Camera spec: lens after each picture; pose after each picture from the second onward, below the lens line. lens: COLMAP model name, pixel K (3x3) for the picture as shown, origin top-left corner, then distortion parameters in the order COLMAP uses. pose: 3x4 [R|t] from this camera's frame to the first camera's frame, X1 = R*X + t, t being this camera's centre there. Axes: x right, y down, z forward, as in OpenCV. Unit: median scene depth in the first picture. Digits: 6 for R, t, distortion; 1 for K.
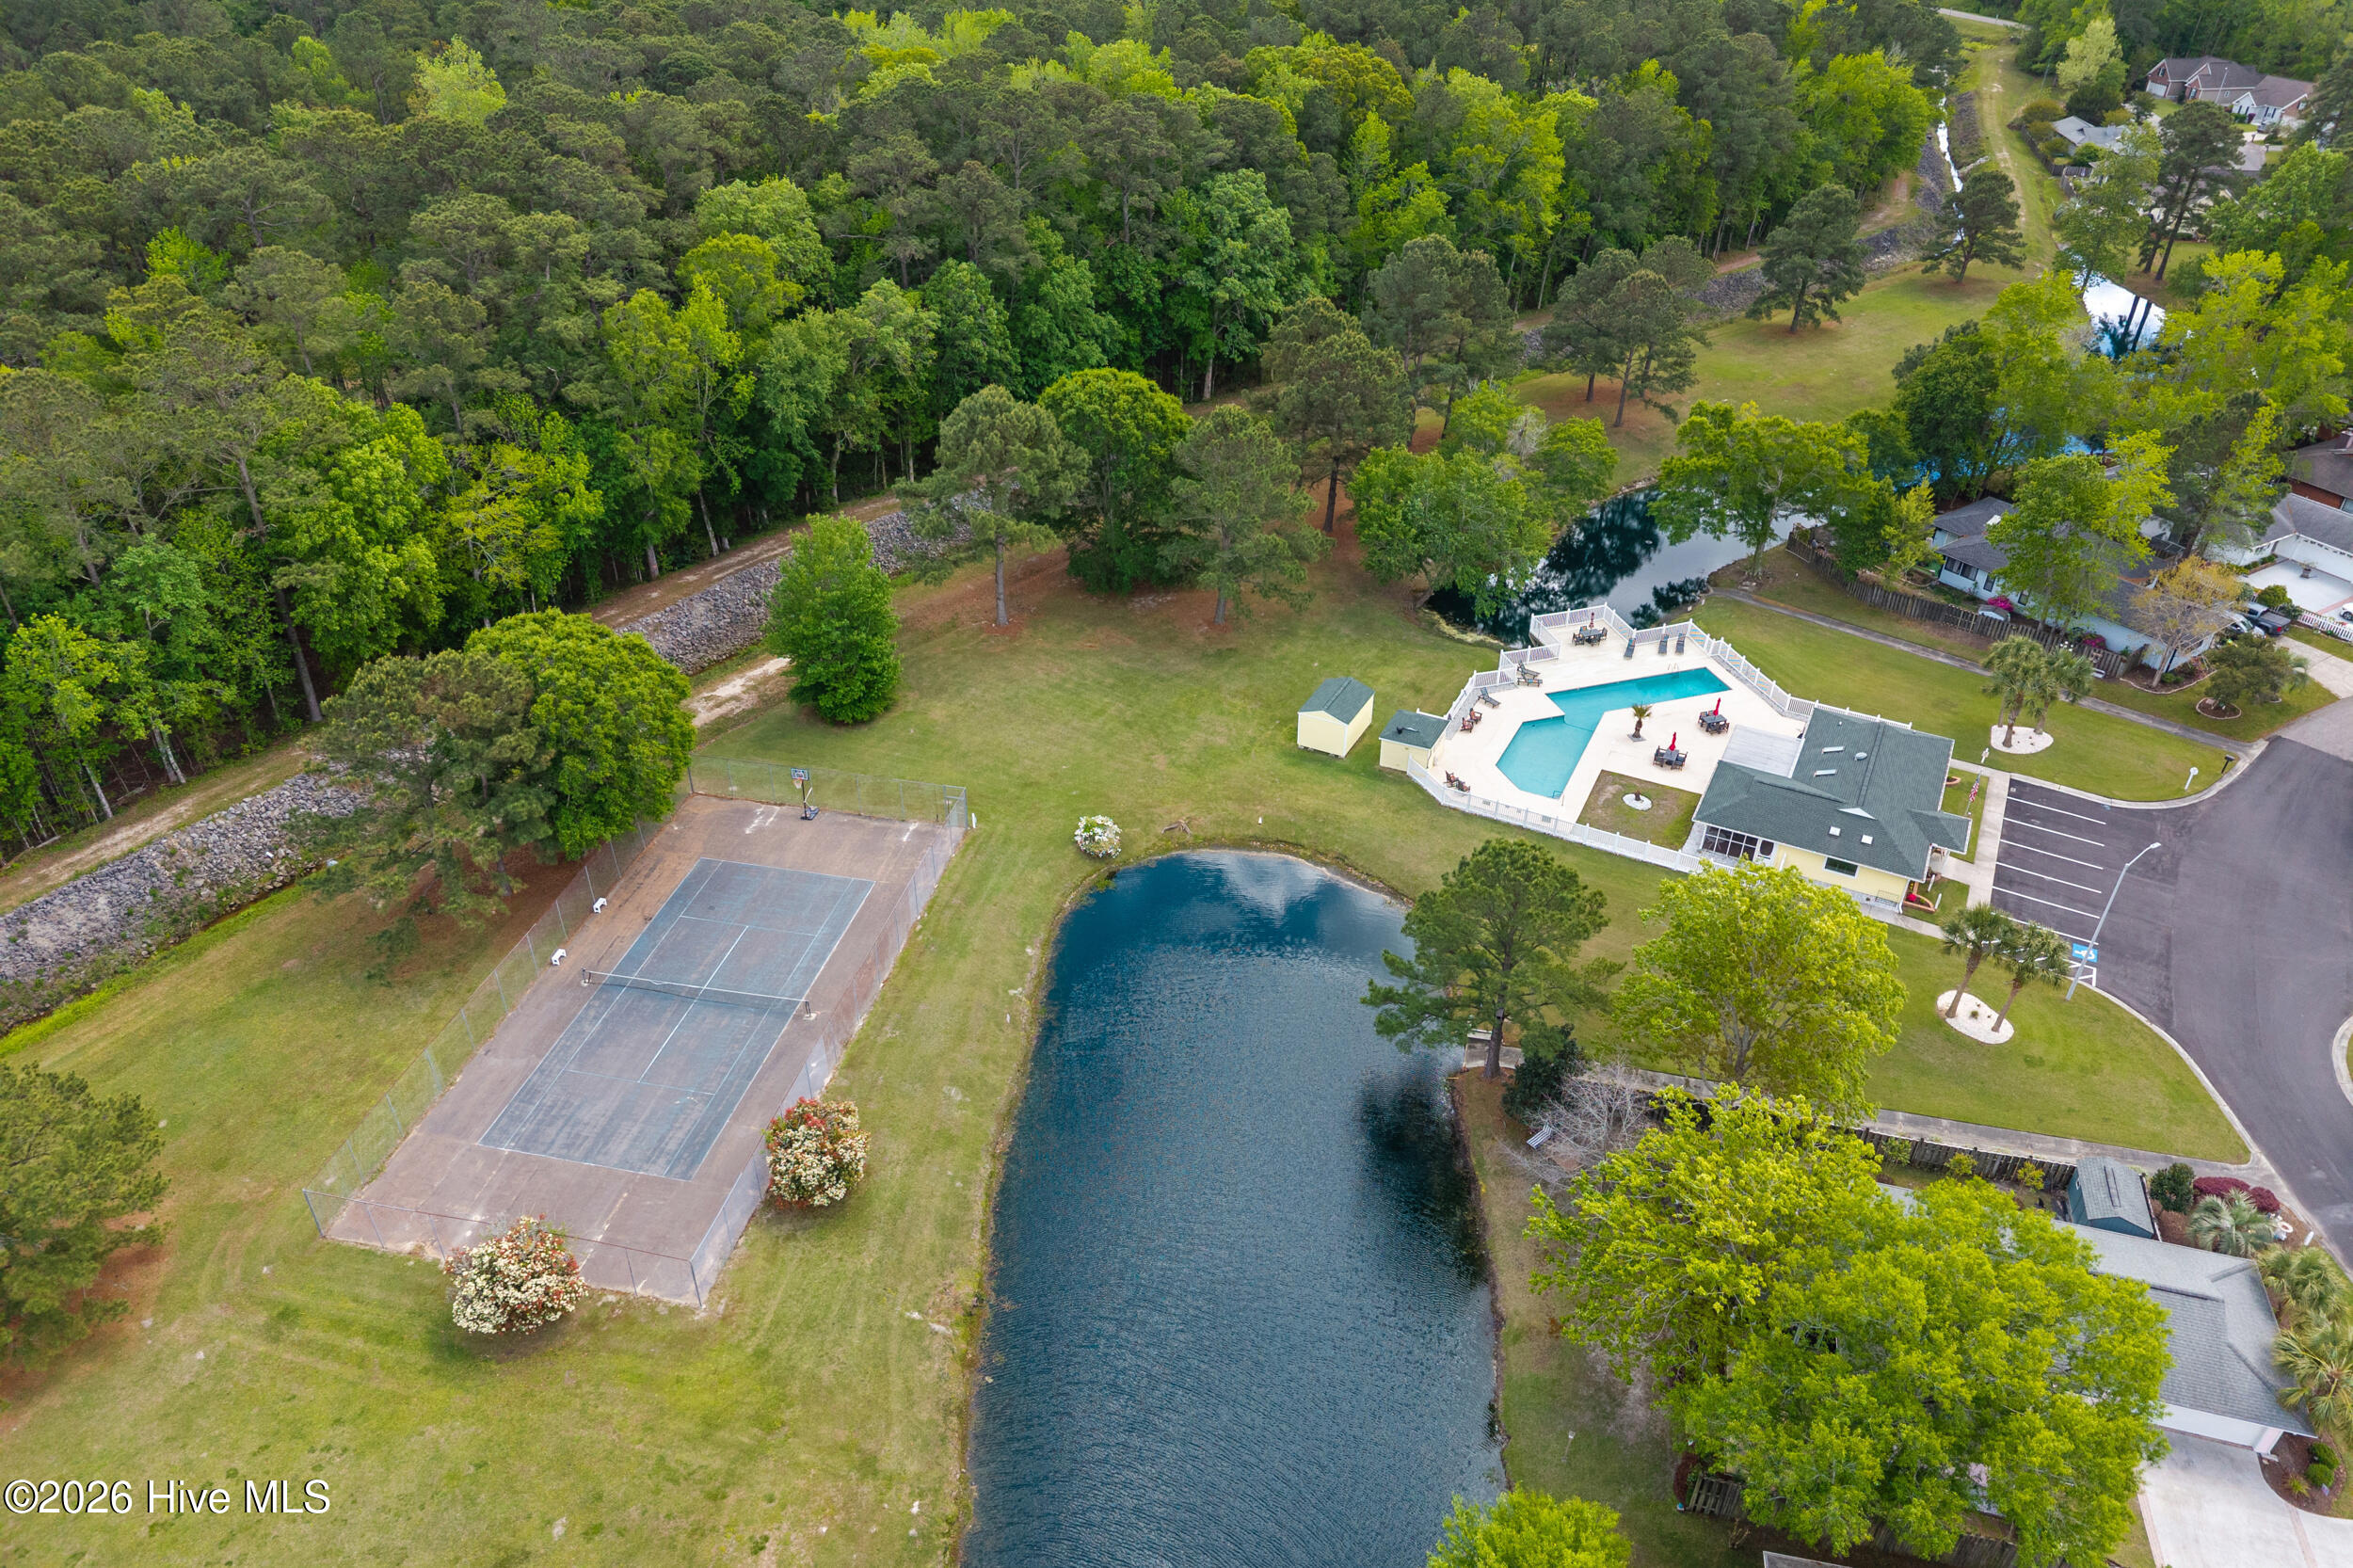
lens RADIAL K [[1594.9, 0, 1176.5], [0, 1594.9, 784.0], [0, 0, 1]] dist [0.019032, -0.009364]
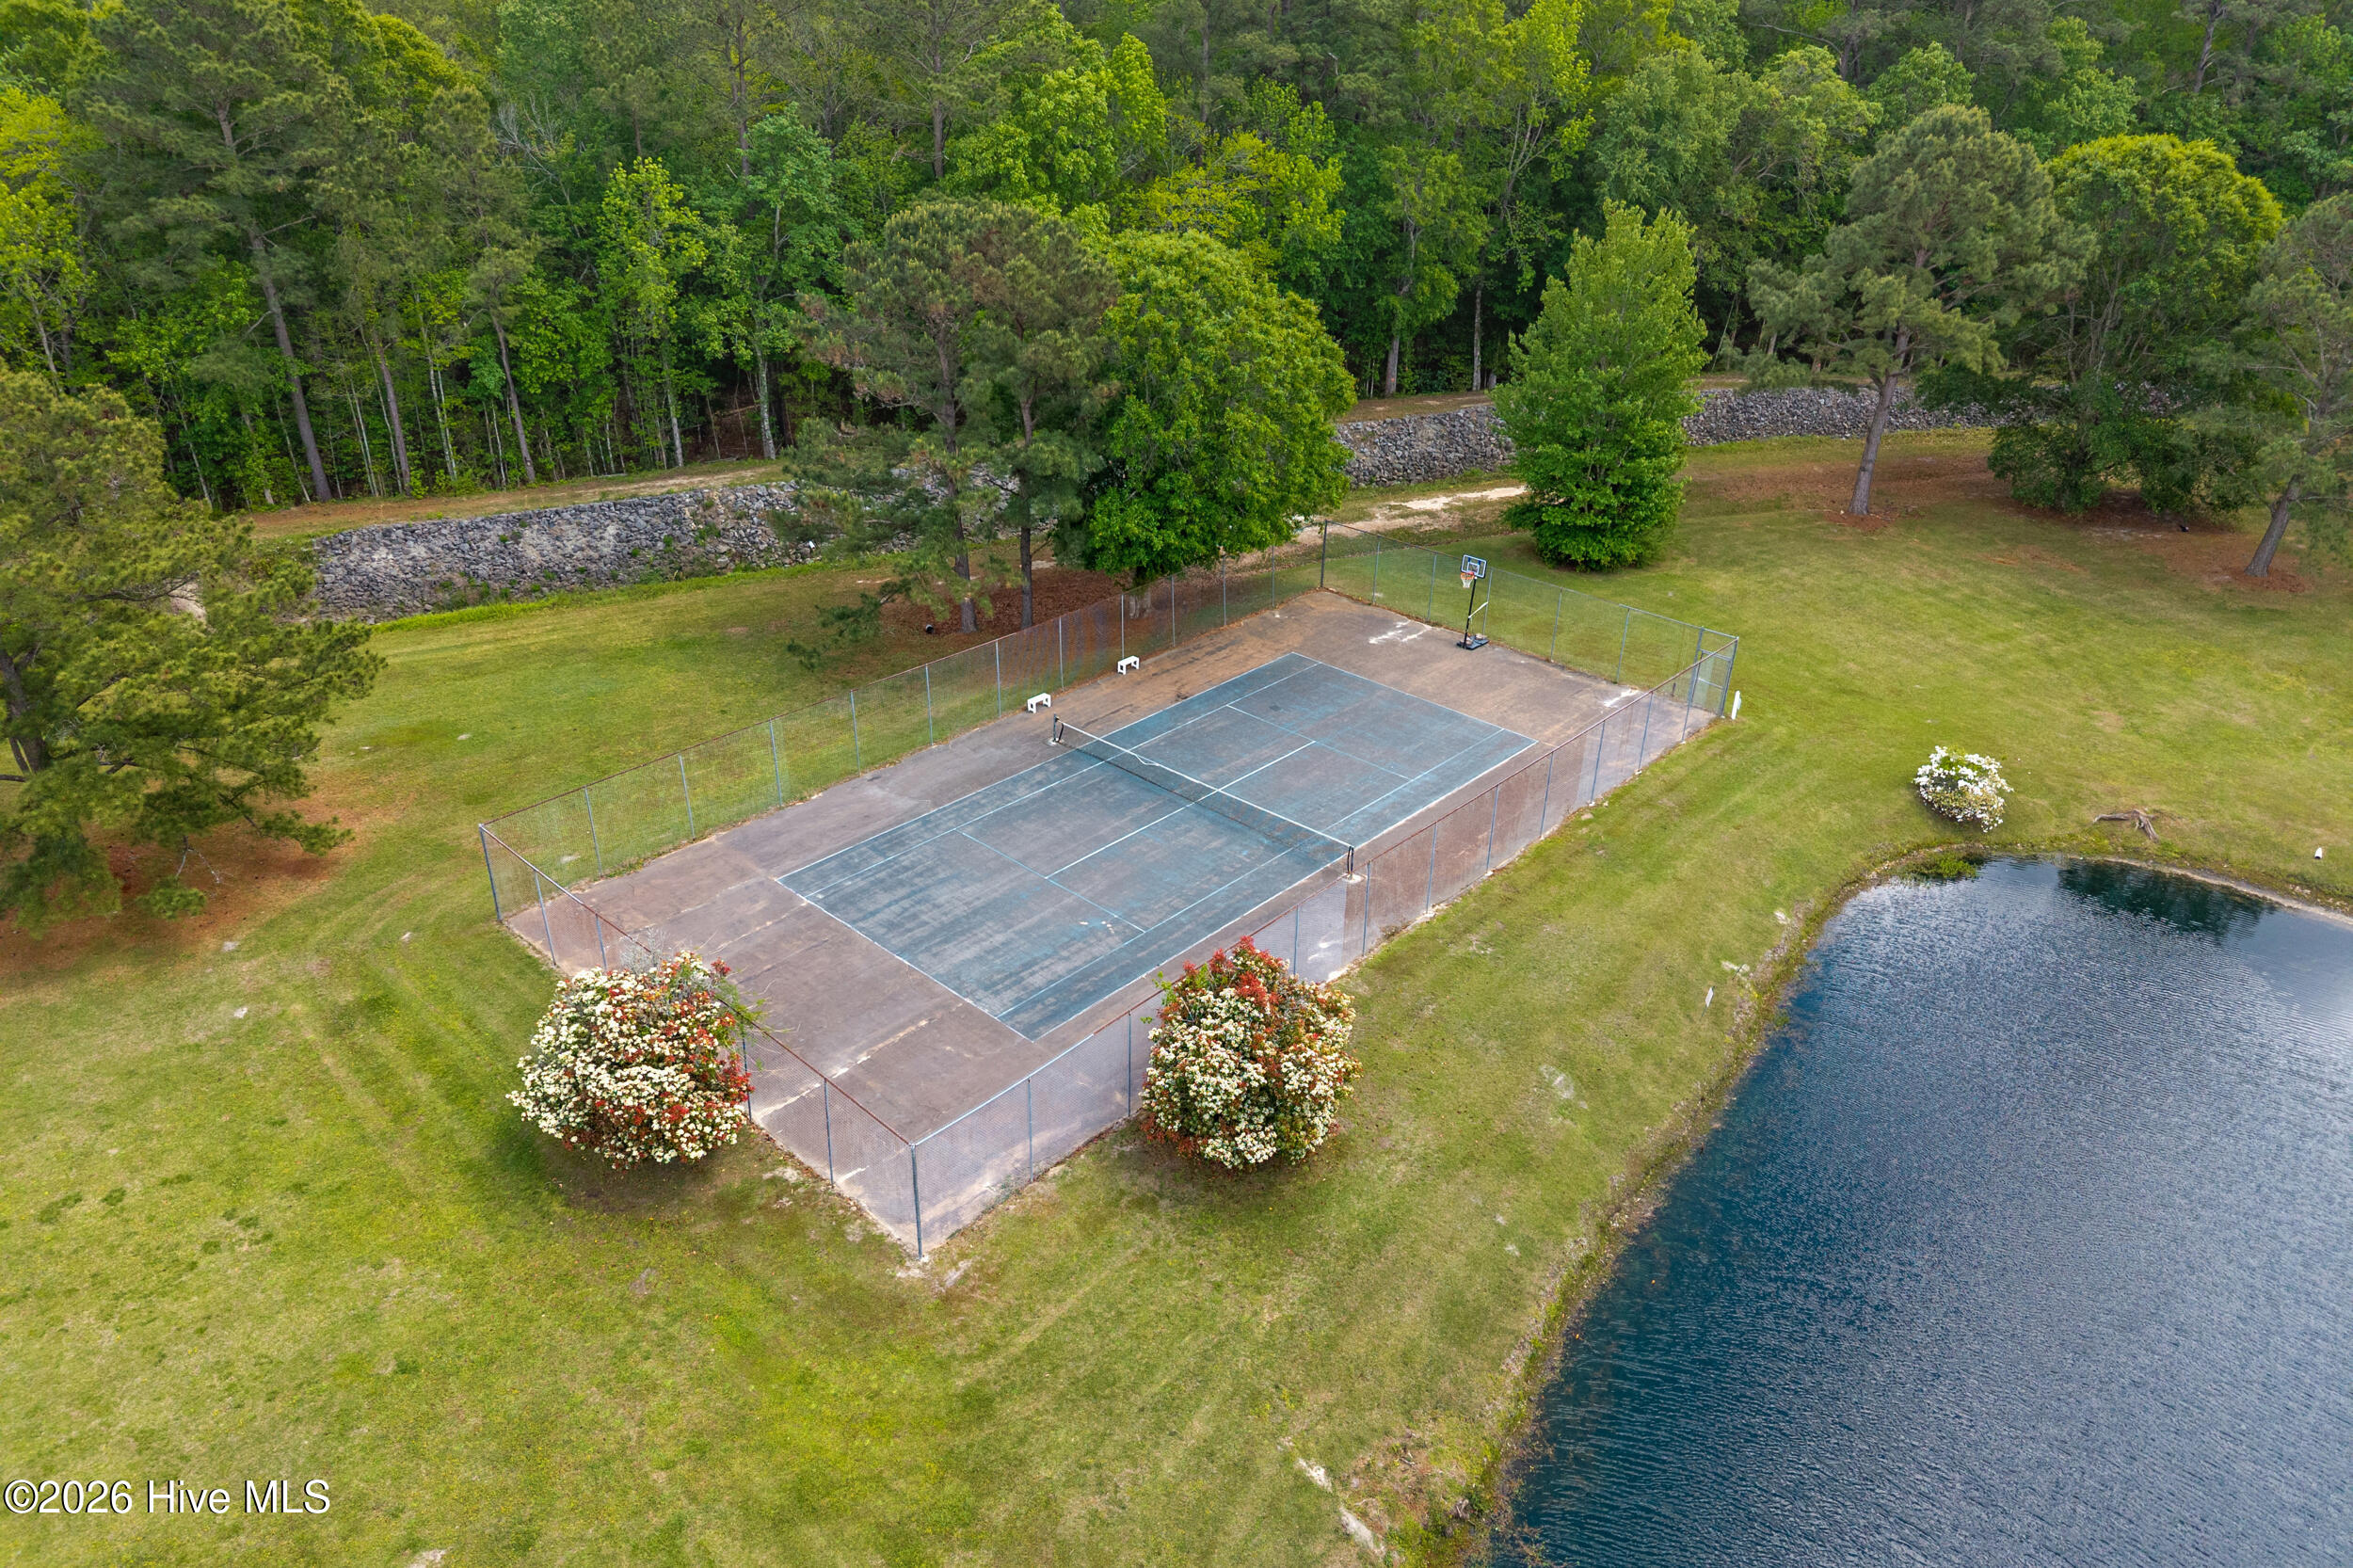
lens RADIAL K [[1594.9, 0, 1176.5], [0, 1594.9, 784.0], [0, 0, 1]] dist [0.019032, -0.009364]
pose [[0.857816, 0.251913, -0.447986, -0.040161], [-0.294773, 0.955177, -0.027322, 0.142908], [0.421023, 0.155492, 0.893623, 0.458159]]
